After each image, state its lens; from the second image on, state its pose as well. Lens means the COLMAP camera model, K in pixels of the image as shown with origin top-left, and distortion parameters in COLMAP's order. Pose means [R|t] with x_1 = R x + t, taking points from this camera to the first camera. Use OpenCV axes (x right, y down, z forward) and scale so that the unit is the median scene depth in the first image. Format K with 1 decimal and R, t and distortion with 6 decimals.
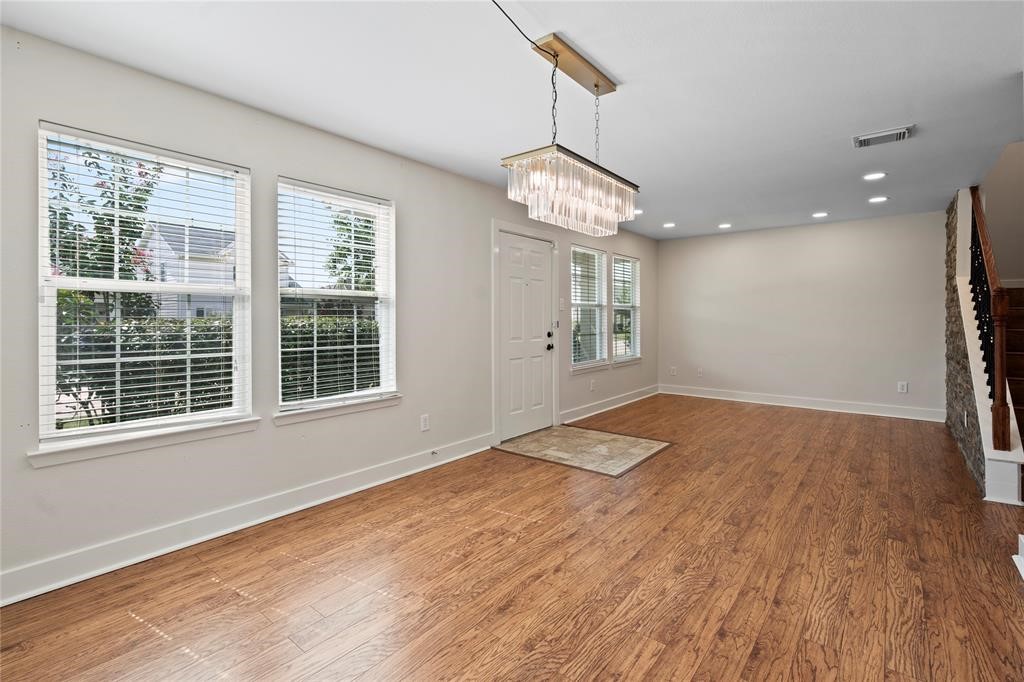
lens RADIAL K [[468.7, 0, 510.4], [0, 468.7, 327.5], [0, 0, 1]] dist [-0.002057, -0.000134]
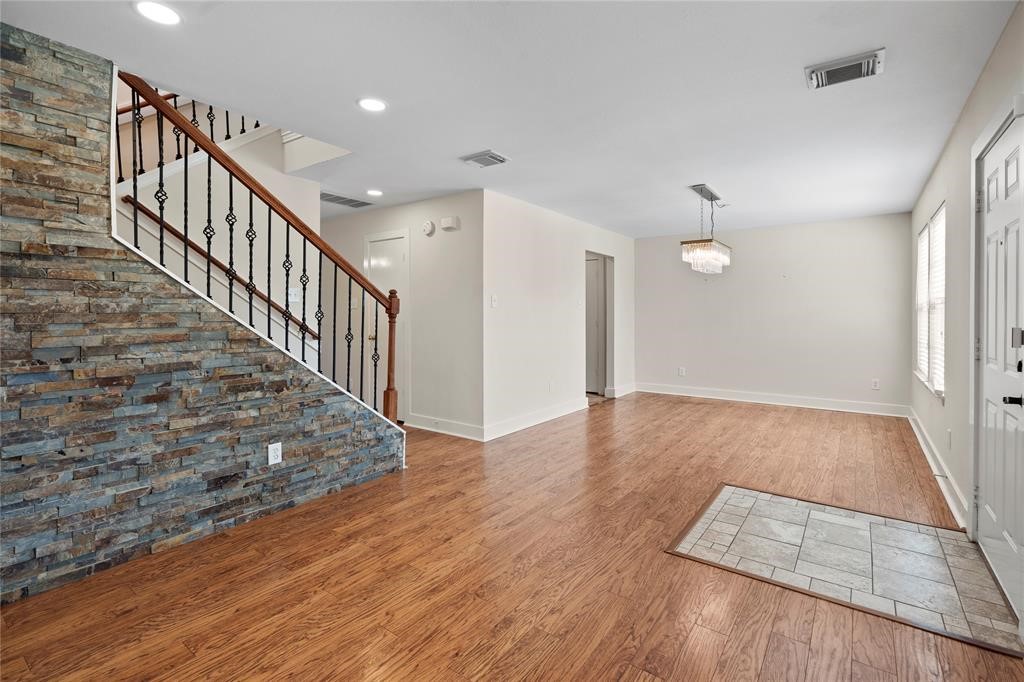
lens RADIAL K [[468.7, 0, 510.4], [0, 468.7, 327.5], [0, 0, 1]] dist [-0.002057, -0.000134]
pose [[-0.999088, 0.002301, -0.042633, 0.675157], [0.000345, 0.998949, 0.045837, -0.040530], [0.042693, 0.045781, -0.998039, 1.853007]]
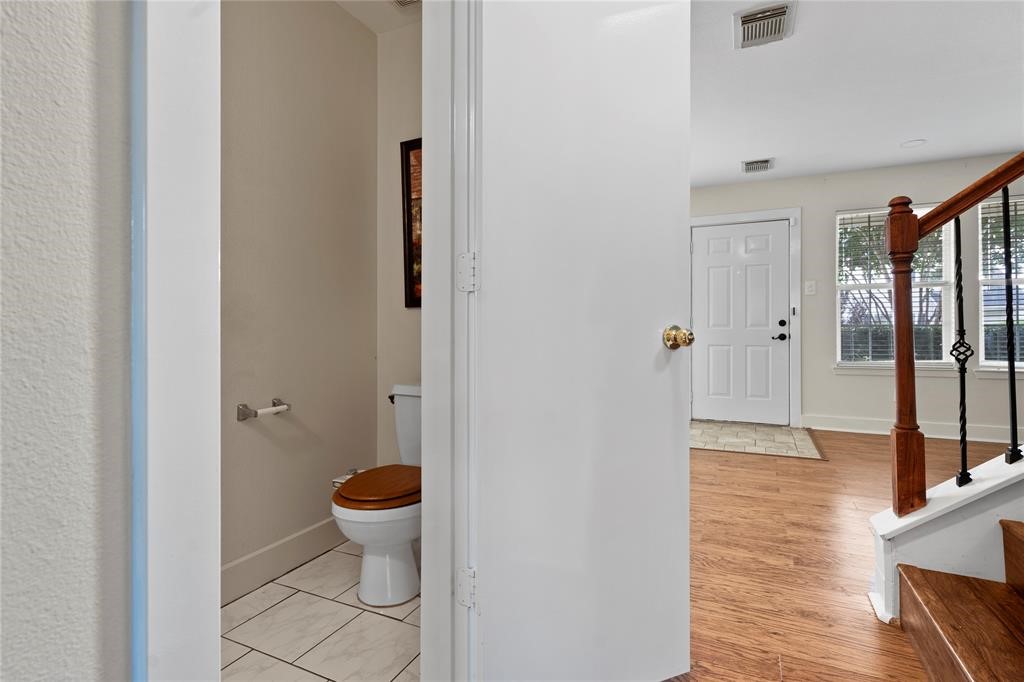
lens RADIAL K [[509.0, 0, 512.9], [0, 509.0, 328.1], [0, 0, 1]] dist [0.000428, -0.000046]
pose [[0.231946, 0.004253, -0.972719, 1.270190], [-0.021129, 0.999777, -0.000667, 0.050834], [0.972499, 0.020707, 0.231984, 0.374508]]
